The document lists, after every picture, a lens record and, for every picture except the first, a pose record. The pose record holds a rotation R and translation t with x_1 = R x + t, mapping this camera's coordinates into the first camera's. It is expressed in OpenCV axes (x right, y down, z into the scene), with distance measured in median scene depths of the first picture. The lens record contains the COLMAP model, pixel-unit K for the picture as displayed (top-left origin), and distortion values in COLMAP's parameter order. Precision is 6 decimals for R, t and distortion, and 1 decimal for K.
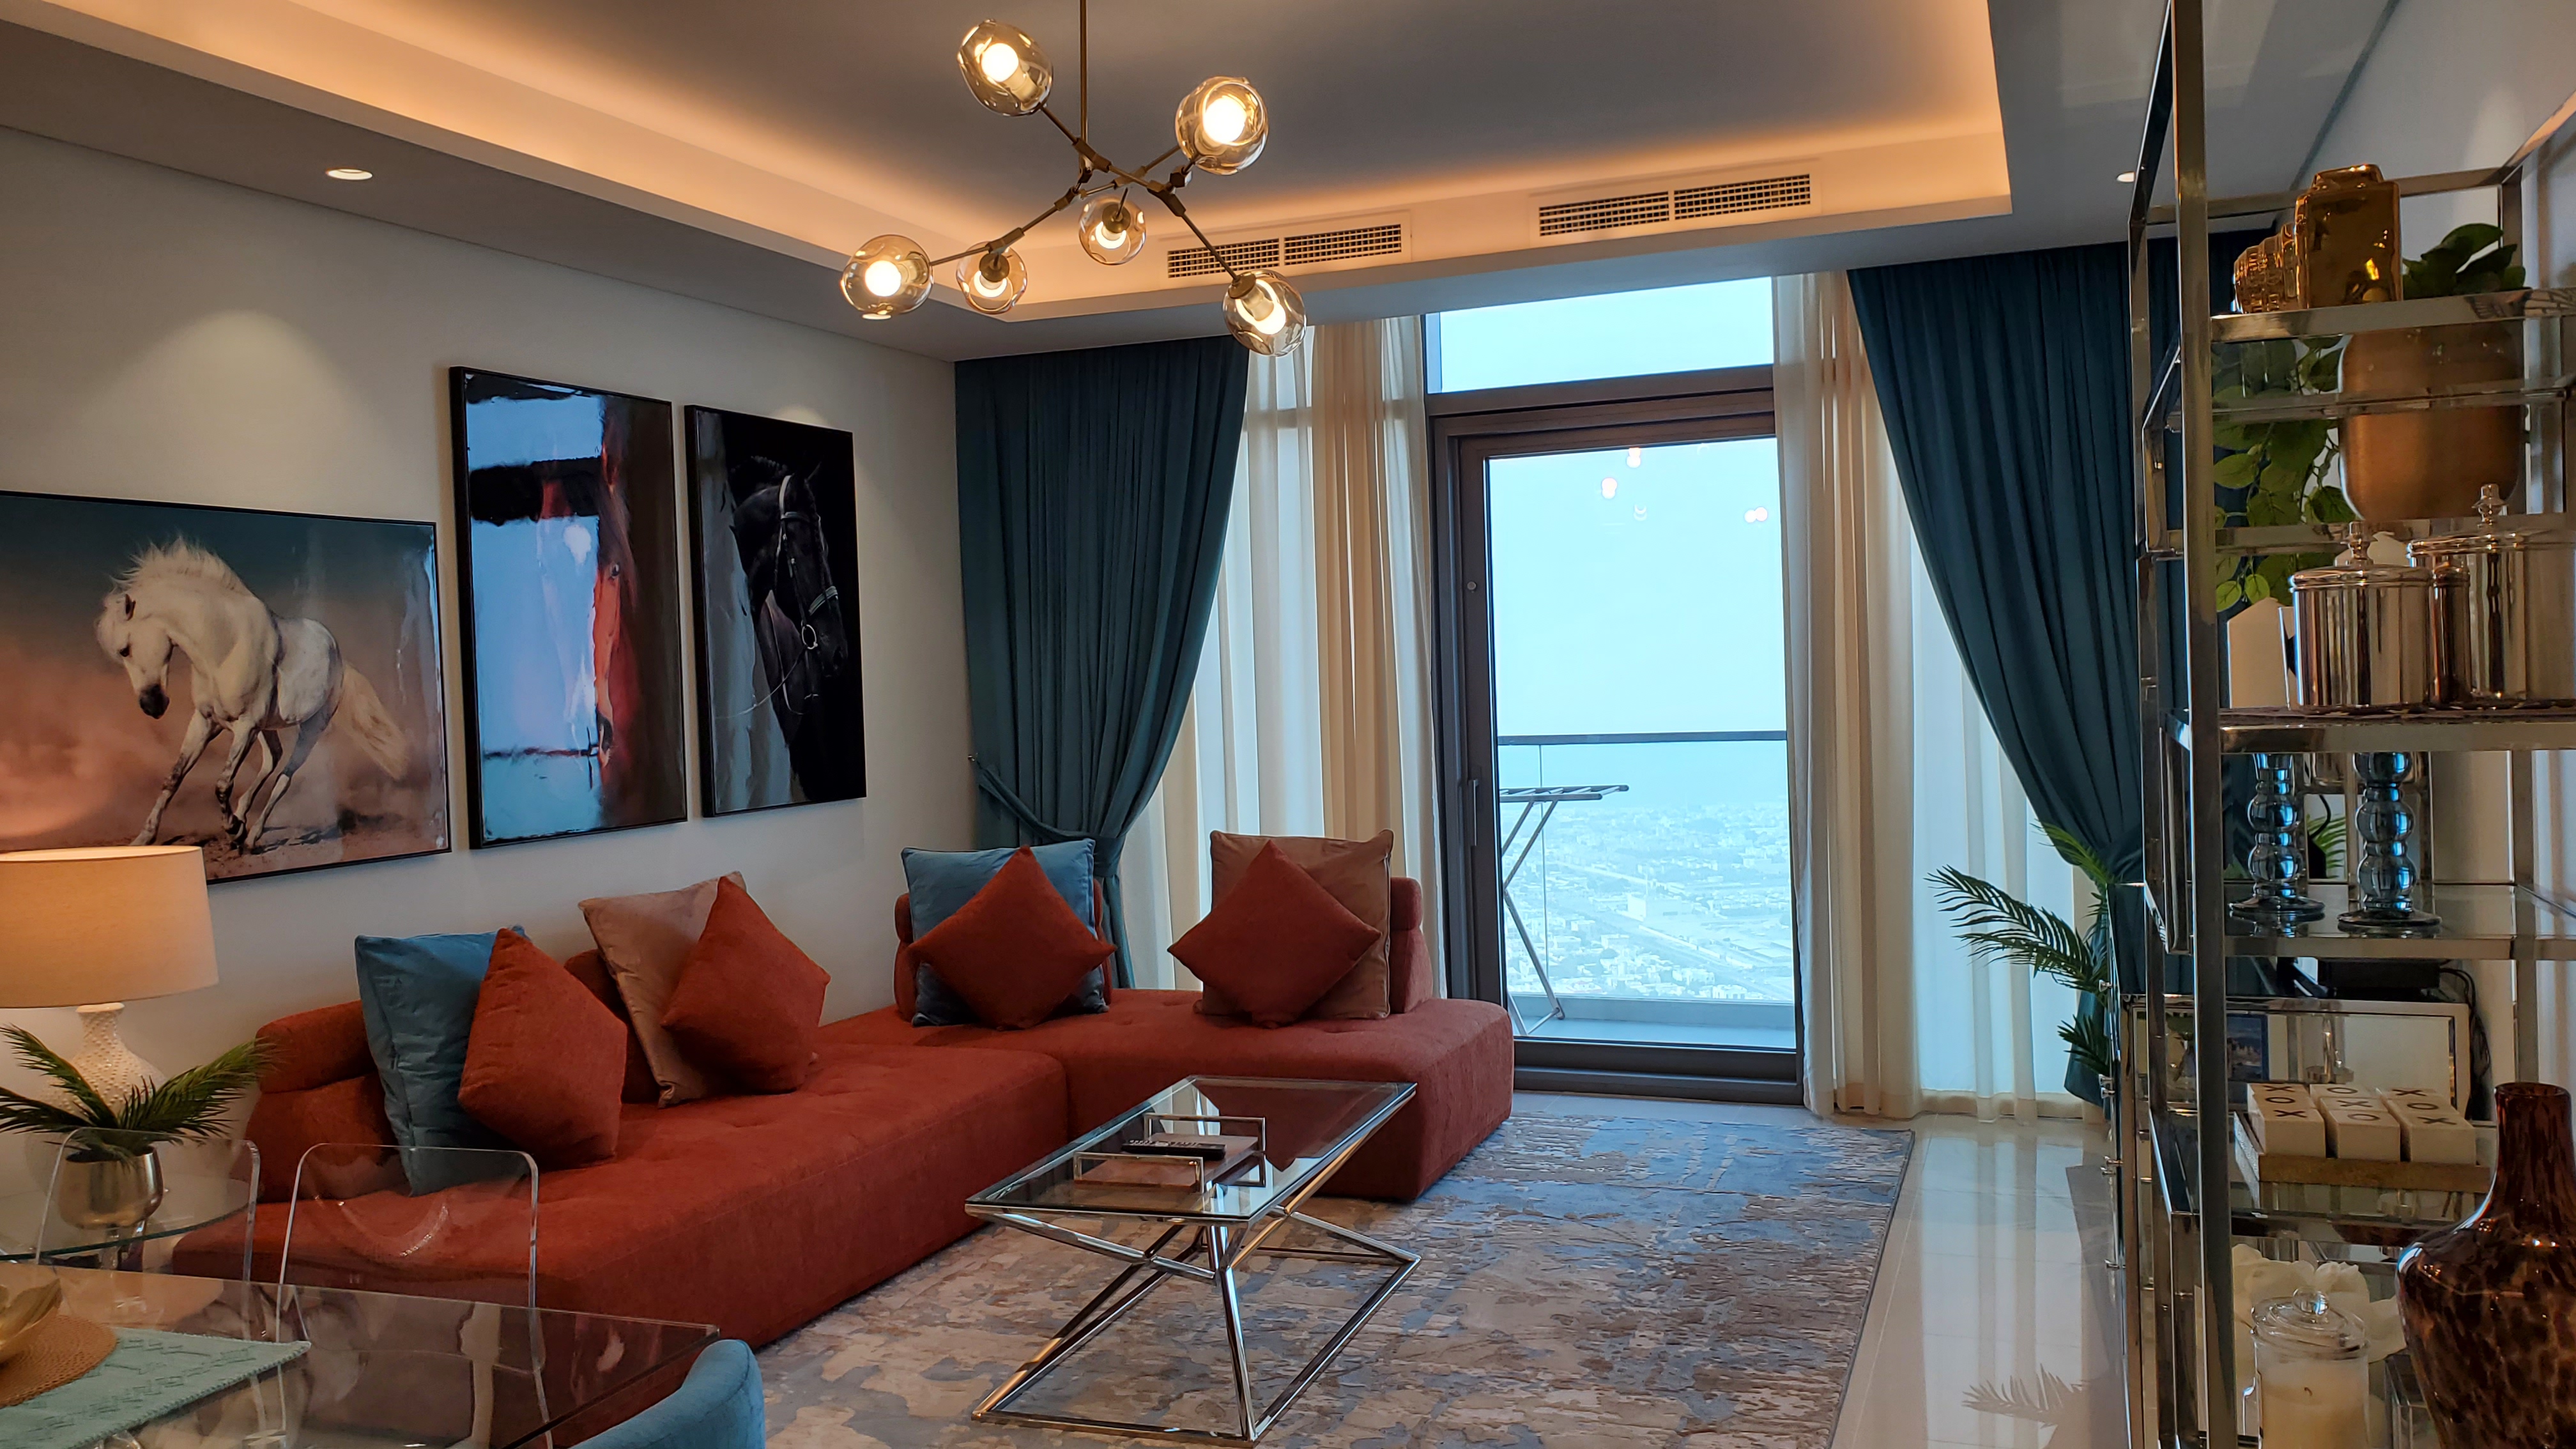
lens RADIAL K [[1997.5, 0, 1236.7], [0, 1997.5, 676.4], [0, 0, 1]] dist [0.083251, -0.060532]
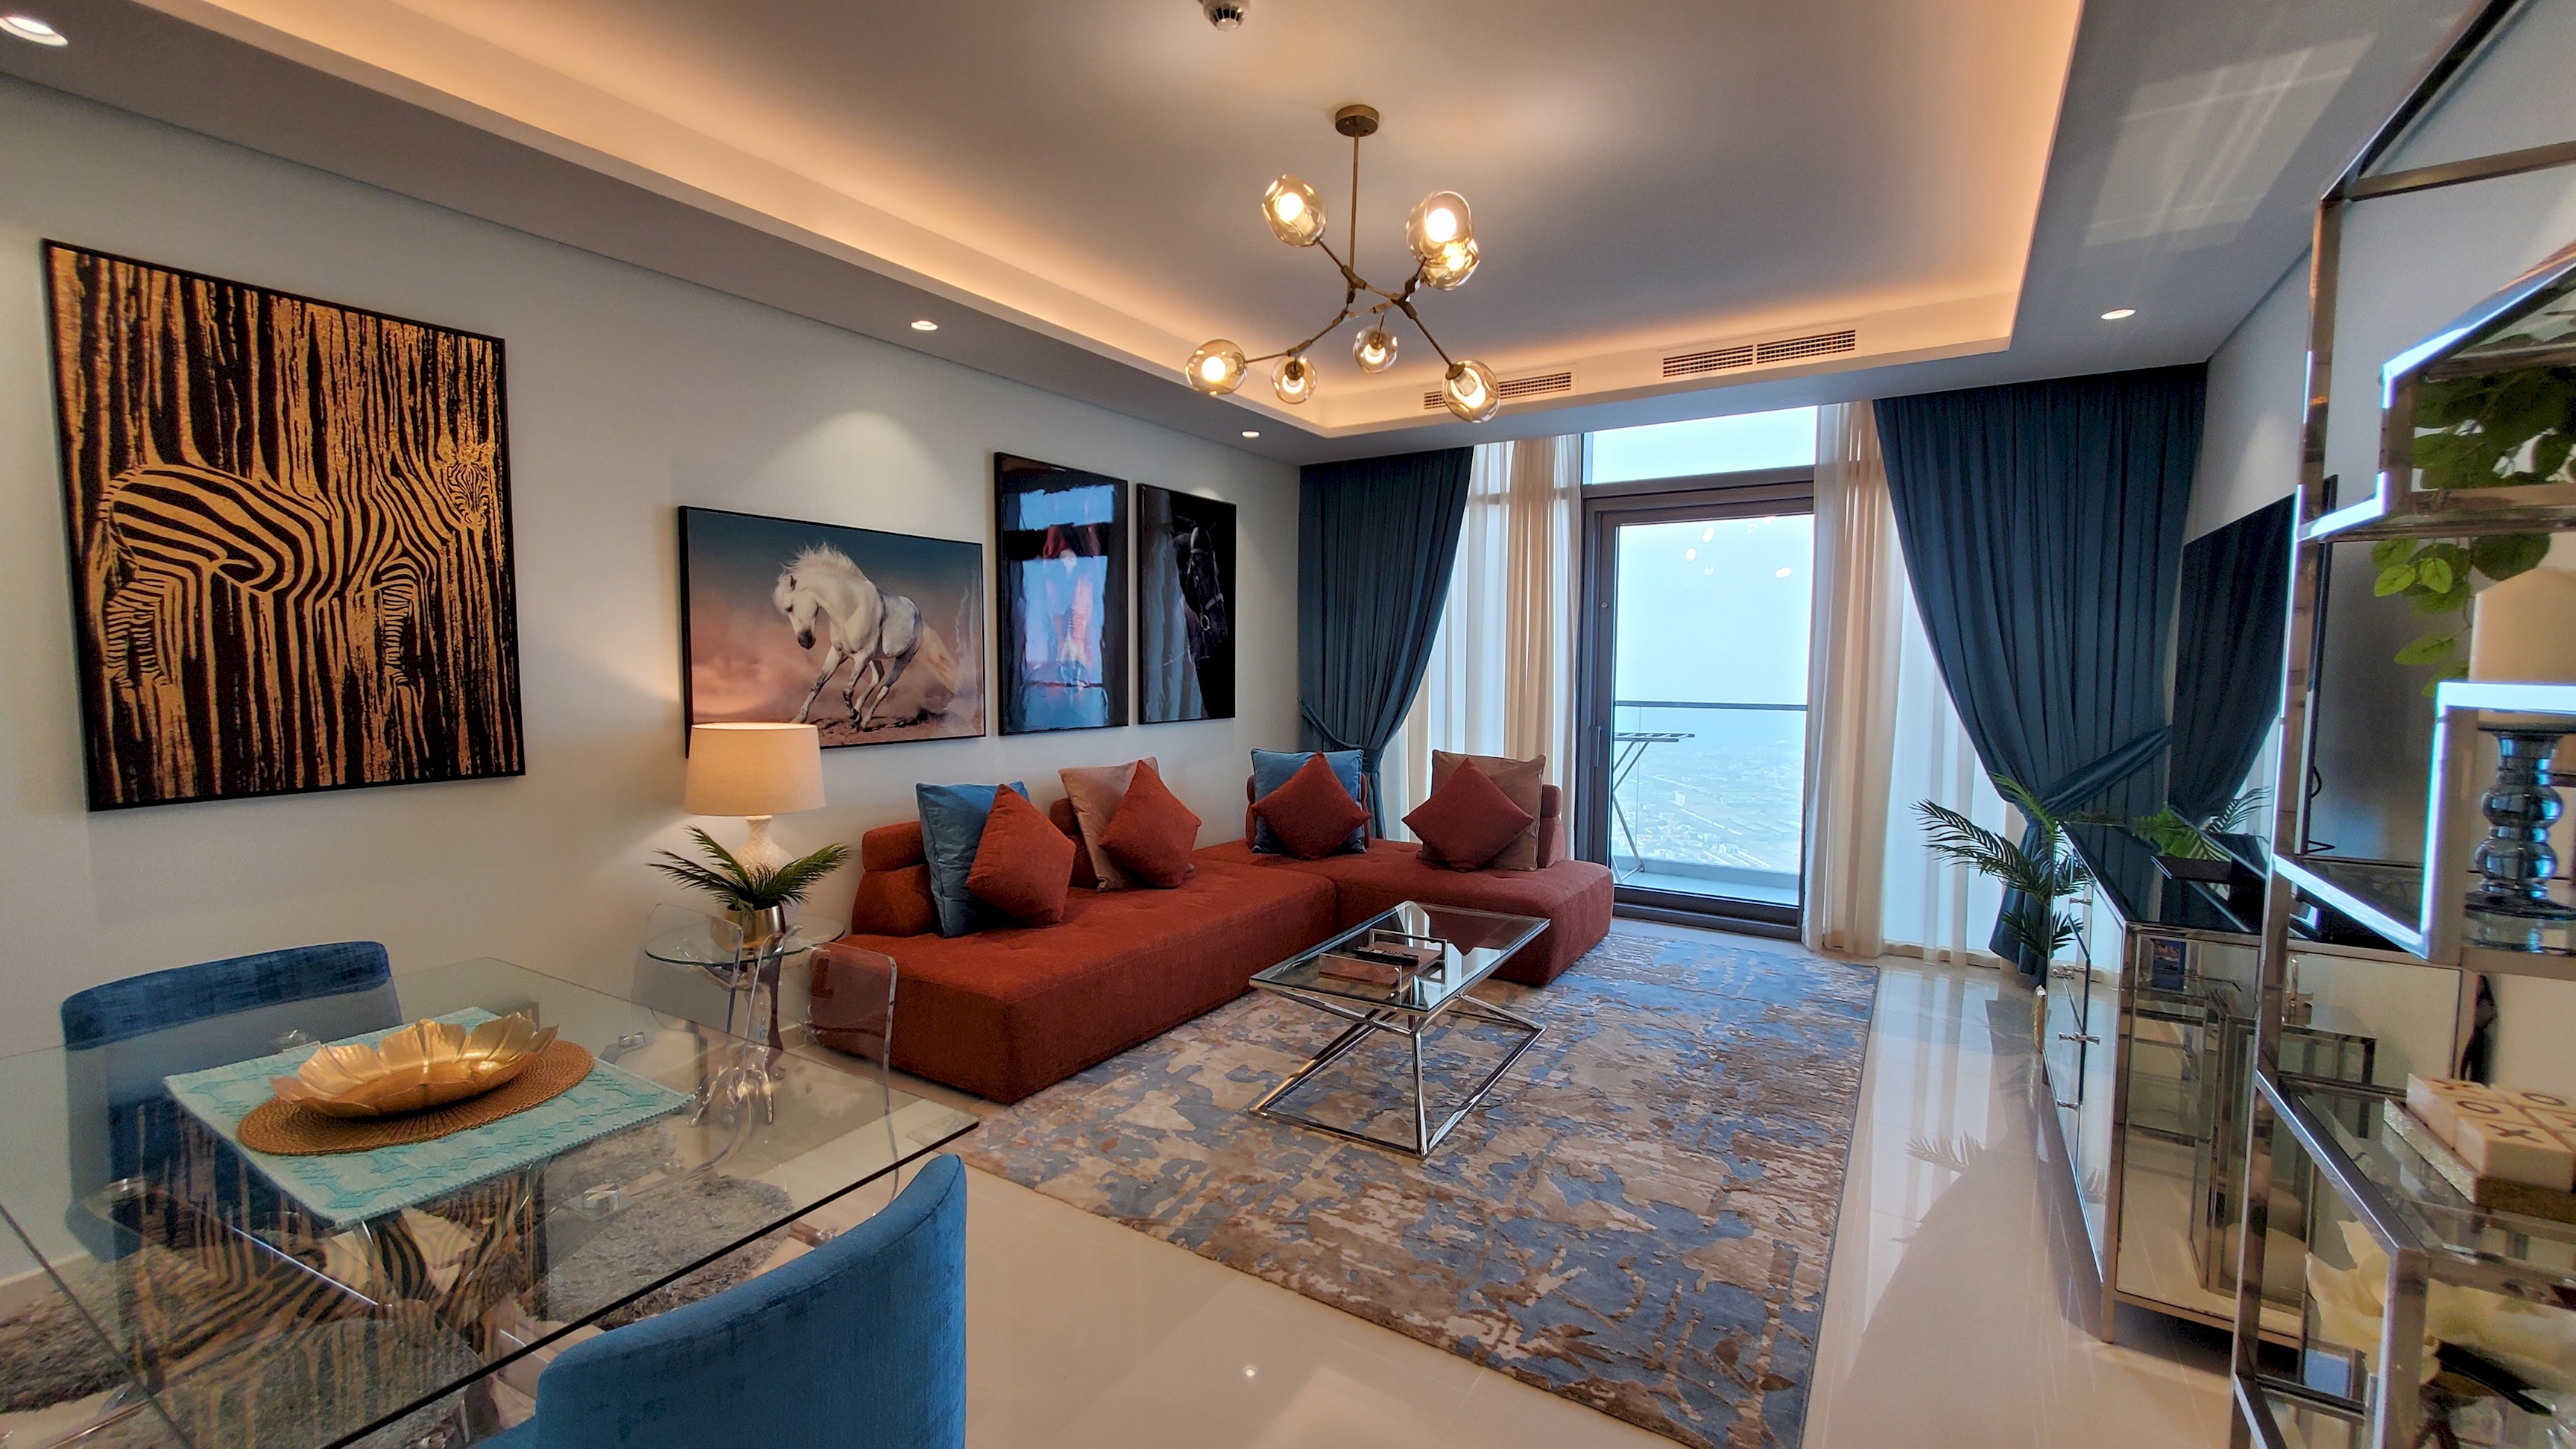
lens RADIAL K [[1033.7, 0, 1318.3], [0, 1033.7, 724.9], [0, 0, 1]] dist [0.012936, -0.002121]
pose [[0.988525, 0.050544, -0.142351, 0.018150], [-0.041851, 0.997110, 0.063412, 0.010002], [0.145144, -0.056726, 0.987783, 0.186121]]
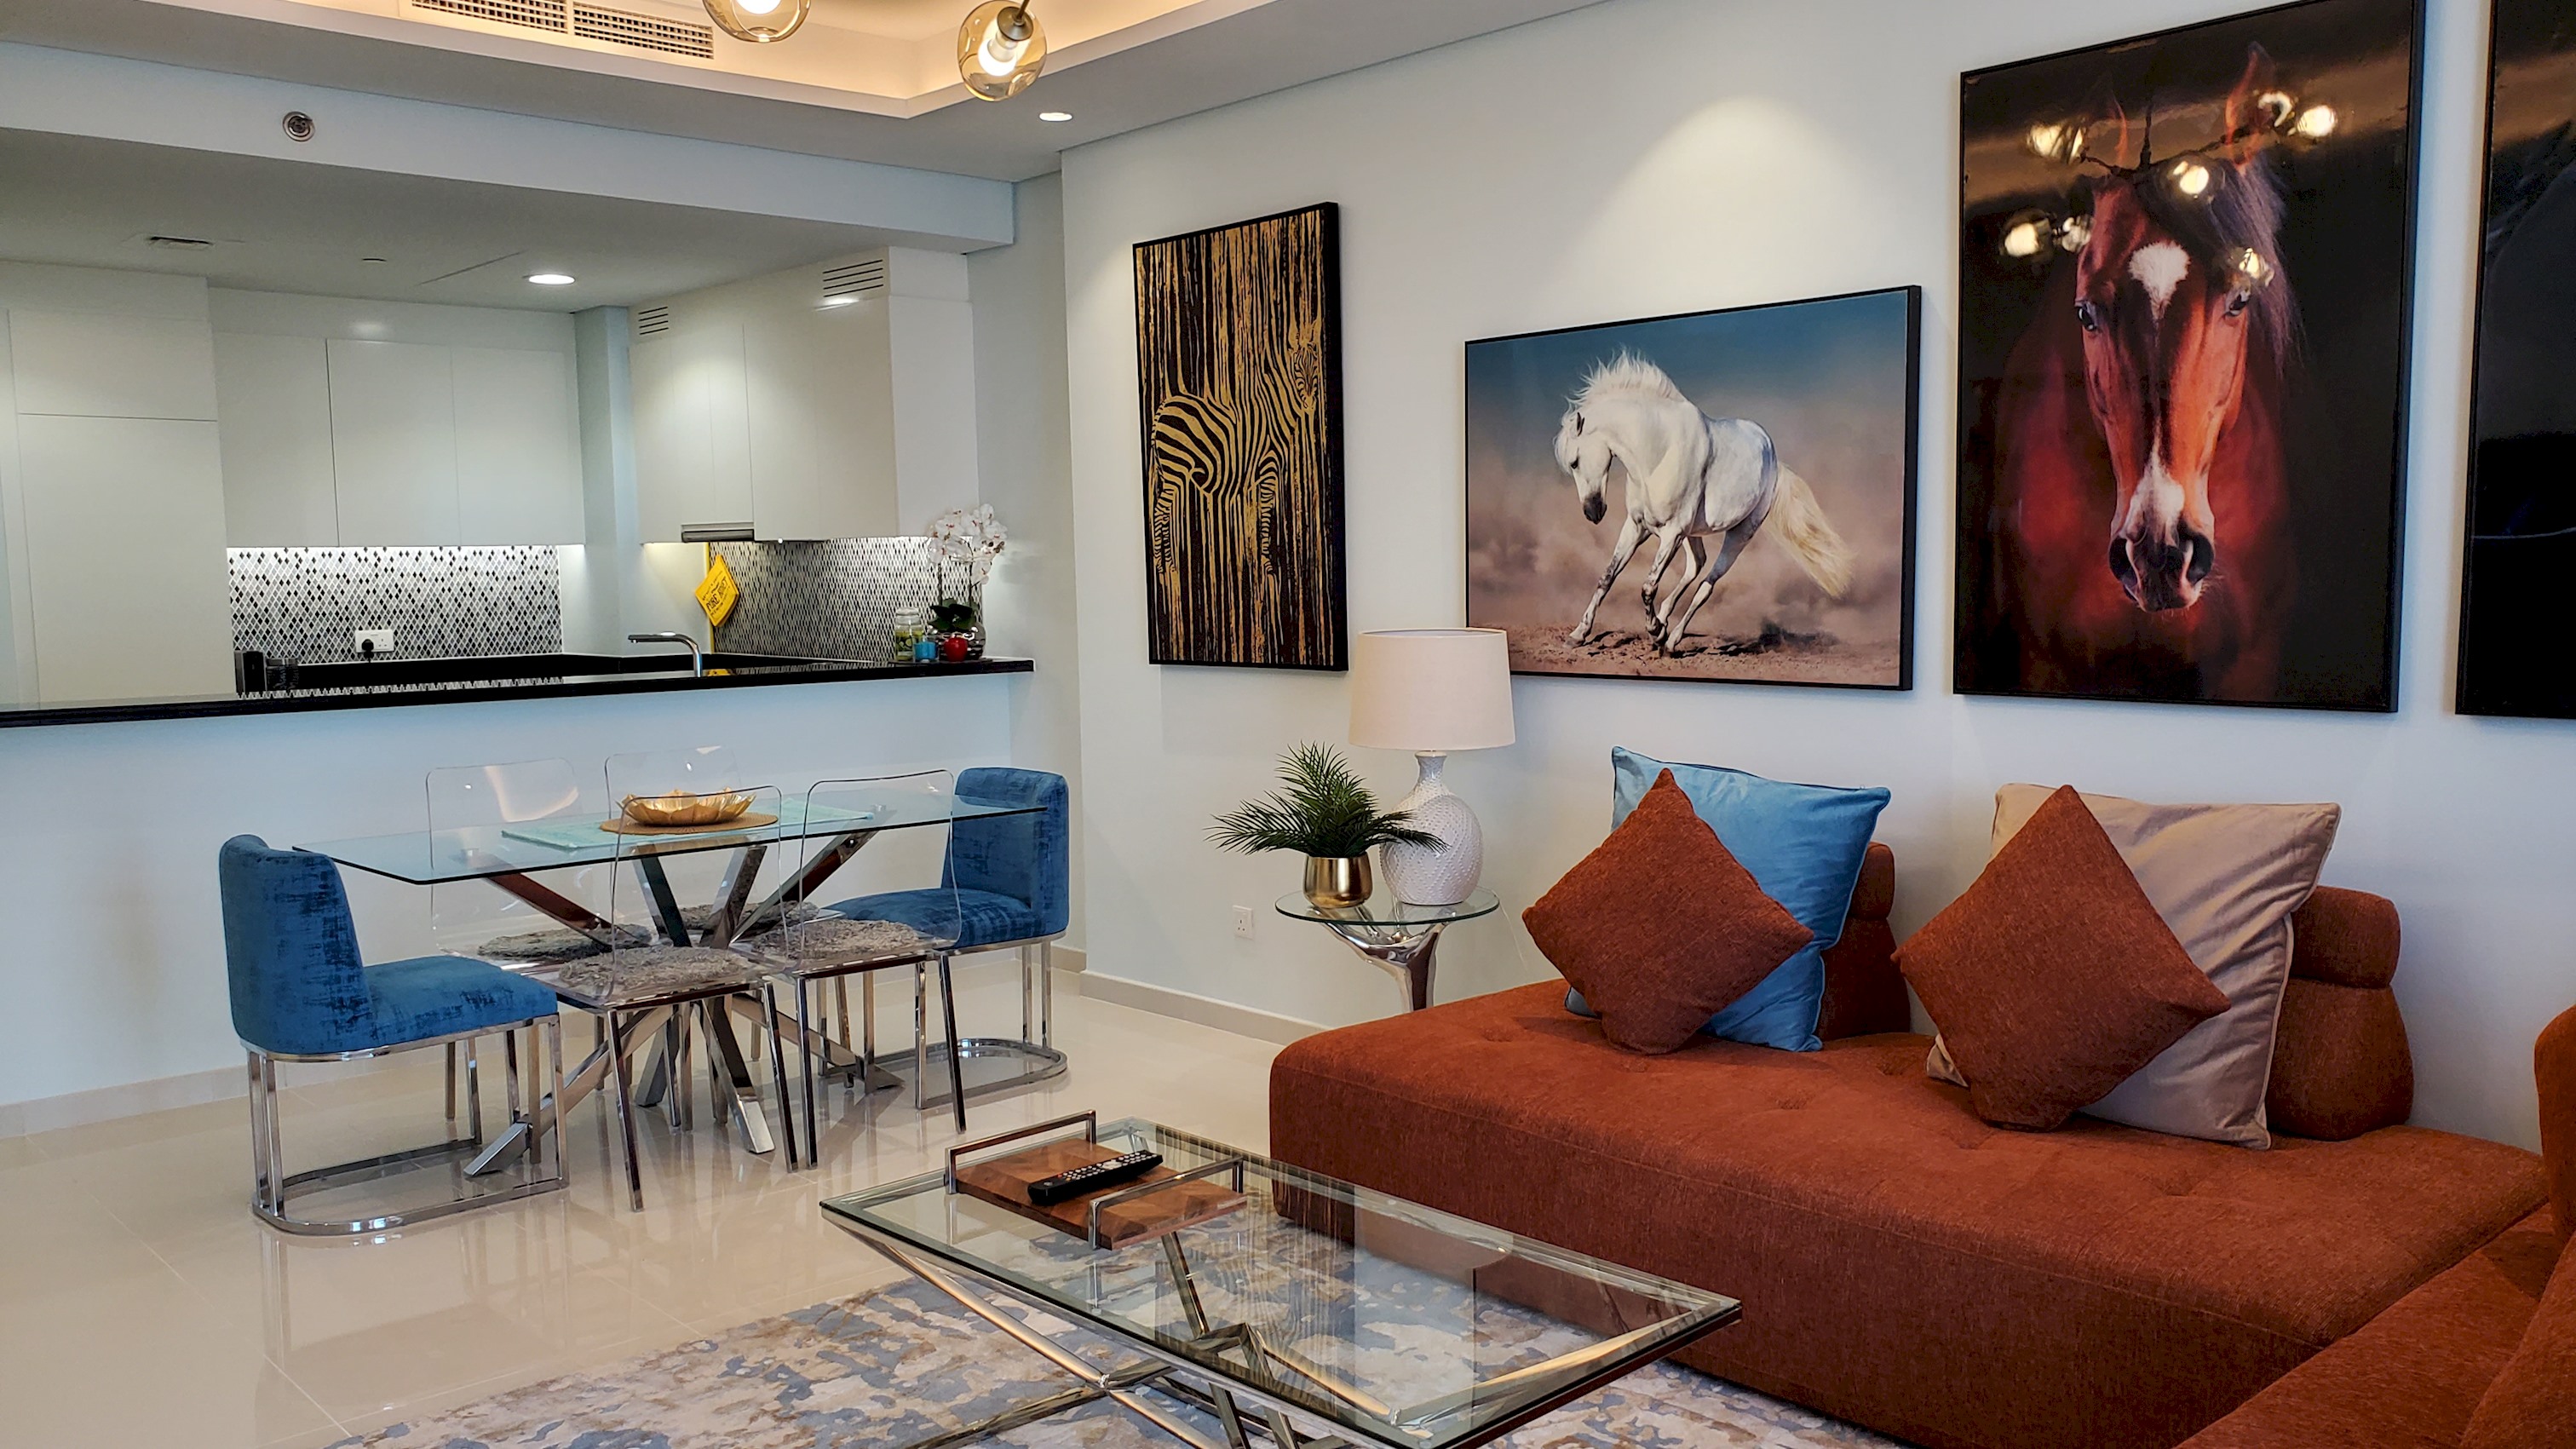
lens RADIAL K [[1997.5, 0, 1220.9], [0, 1997.5, 735.0], [0, 0, 1]] dist [0.083251, -0.060532]
pose [[-0.433922, 0.143177, -0.889501, 0.513204], [0.046583, 0.989537, 0.136555, -0.022562], [0.899746, 0.017819, -0.436051, 1.211712]]
